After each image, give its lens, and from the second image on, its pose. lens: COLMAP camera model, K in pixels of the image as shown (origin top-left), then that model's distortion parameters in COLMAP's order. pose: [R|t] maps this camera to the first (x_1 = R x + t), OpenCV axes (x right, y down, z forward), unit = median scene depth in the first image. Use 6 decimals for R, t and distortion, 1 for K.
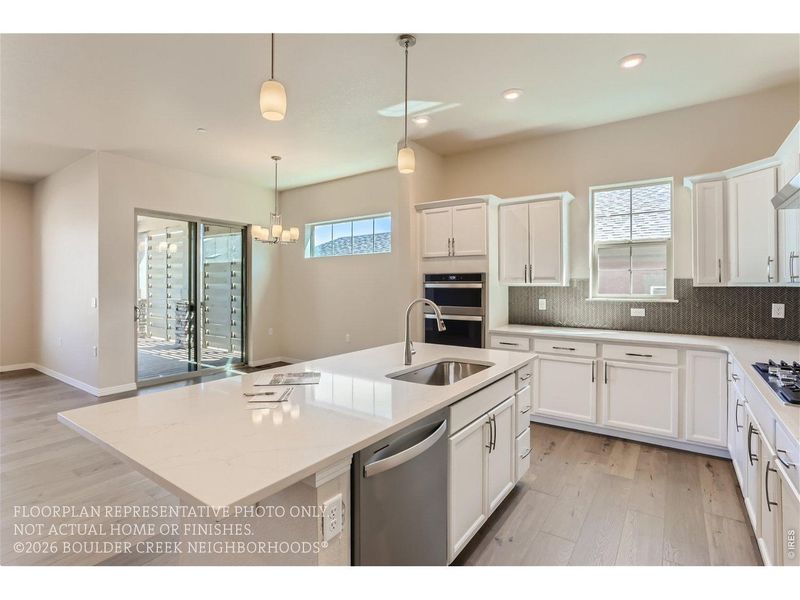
lens RADIAL K [[396.2, 0, 397.5], [0, 396.2, 284.3], [0, 0, 1]] dist [-0.003244, 0.007522]
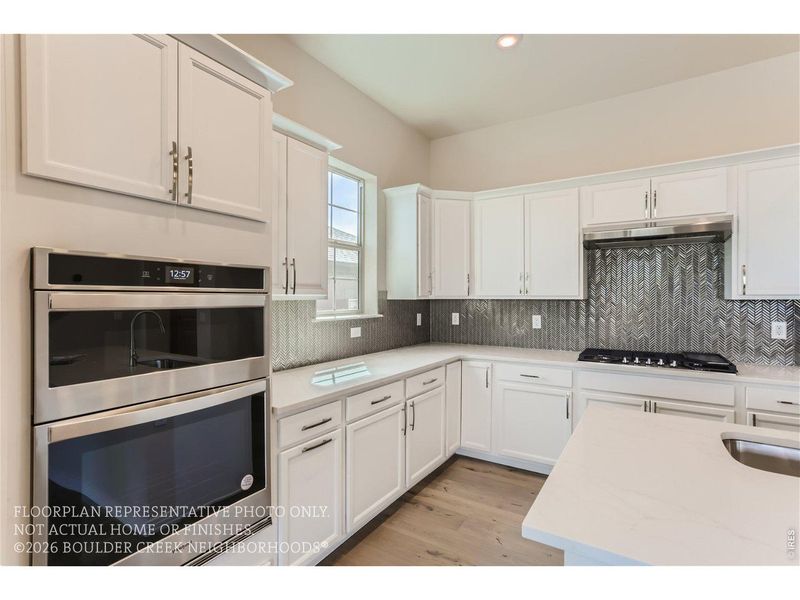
lens RADIAL K [[396.2, 0, 401.5], [0, 396.2, 298.9], [0, 0, 1]] dist [-0.003244, 0.007522]
pose [[-0.047253, -0.001914, 0.998881, -0.184951], [0.002143, 0.999996, 0.002017, 0.002085], [-0.998881, 0.002236, -0.047249, 0.893208]]
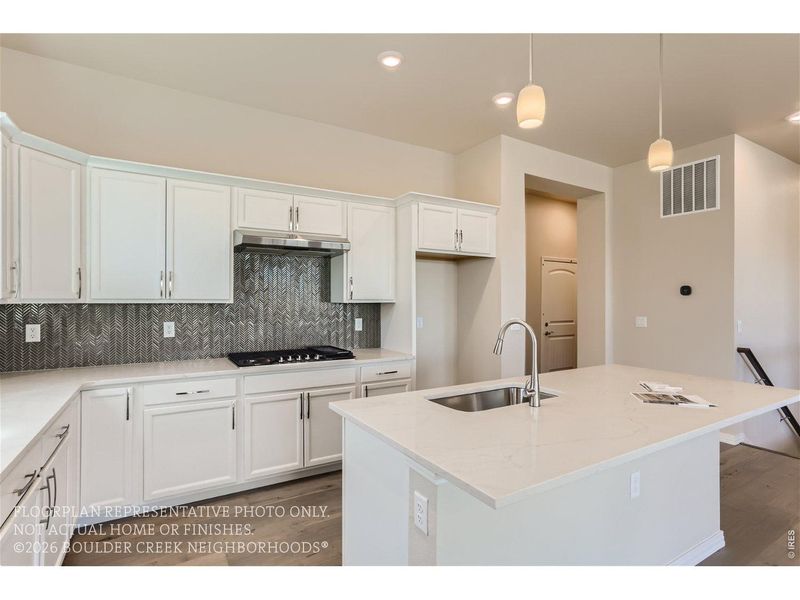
lens RADIAL K [[420.1, 0, 403.0], [0, 420.1, 298.9], [0, 0, 1]] dist [-0.001646, 0.001303]
pose [[-0.911612, 0.003822, 0.411035, -0.068583], [0.001783, 0.999984, -0.005345, 0.002111], [-0.411049, -0.004140, -0.911604, 1.061445]]
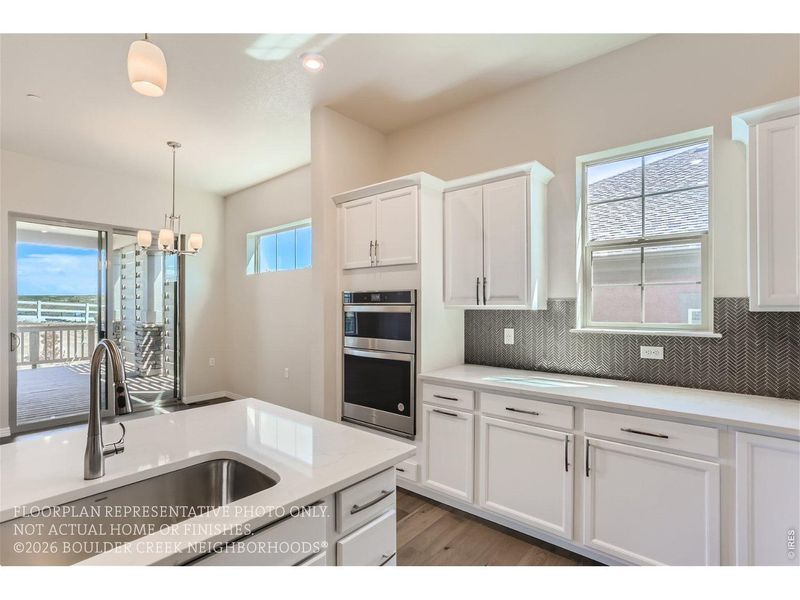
lens RADIAL K [[396.2, 0, 391.3], [0, 396.2, 305.5], [0, 0, 1]] dist [-0.003244, 0.007522]
pose [[0.995712, 0.001814, -0.092491, 0.244005], [-0.002003, 0.999996, -0.001954, -0.000788], [0.092487, 0.002131, 0.995712, 0.326994]]
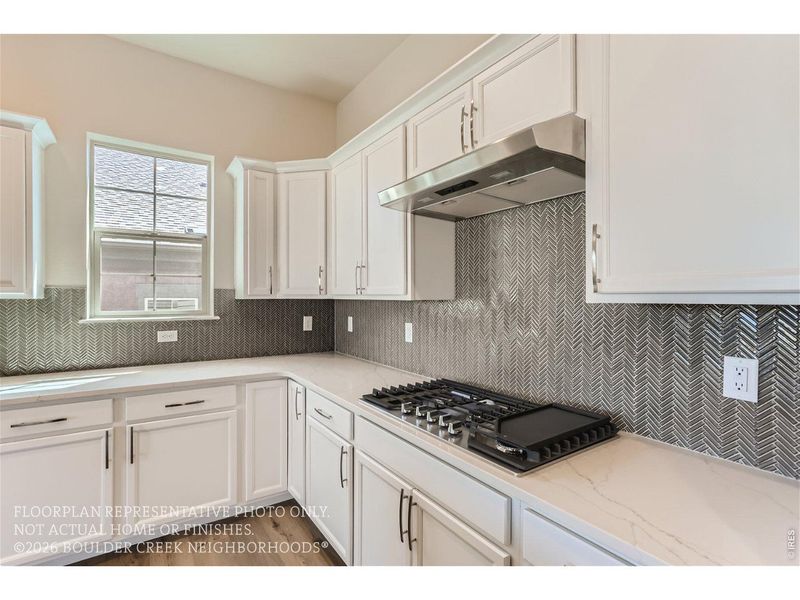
lens RADIAL K [[396.2, 0, 398.7], [0, 396.2, 298.5], [0, 0, 1]] dist [-0.003244, 0.007522]
pose [[0.366860, -0.000051, 0.930276, 0.102942], [-0.003541, 0.999993, 0.001451, 0.001733], [-0.930269, -0.003826, 0.366857, 0.347482]]
